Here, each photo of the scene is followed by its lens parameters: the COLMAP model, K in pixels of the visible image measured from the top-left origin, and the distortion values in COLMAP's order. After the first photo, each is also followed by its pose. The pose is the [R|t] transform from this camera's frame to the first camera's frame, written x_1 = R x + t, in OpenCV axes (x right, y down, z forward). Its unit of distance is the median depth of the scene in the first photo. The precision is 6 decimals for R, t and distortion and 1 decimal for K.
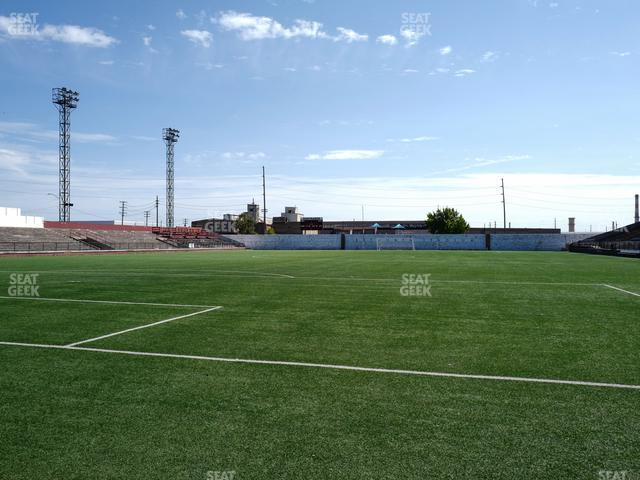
lens RADIAL K [[544.7, 0, 321.6], [0, 544.7, 230.8], [0, 0, 1]] dist [-0.049020, 0.068480]
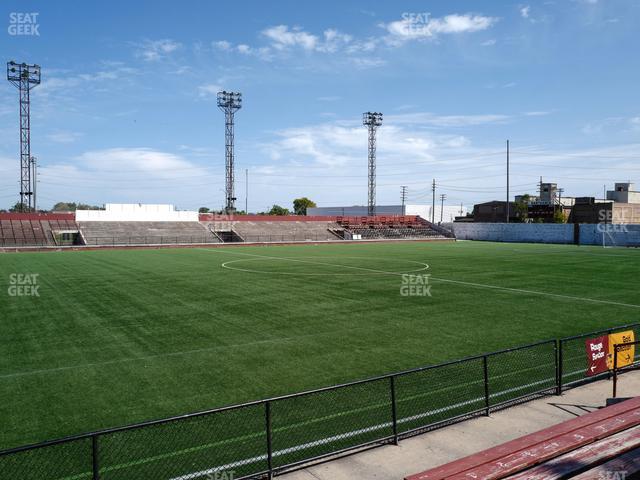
lens RADIAL K [[549.2, 0, 320.1], [0, 549.2, 231.8], [0, 0, 1]] dist [-0.016687, -0.003649]
pose [[0.757813, 0.015587, -0.652285, 0.180575], [0.011502, 0.999240, 0.037241, -0.009906], [0.652370, -0.035724, 0.757058, 0.129721]]
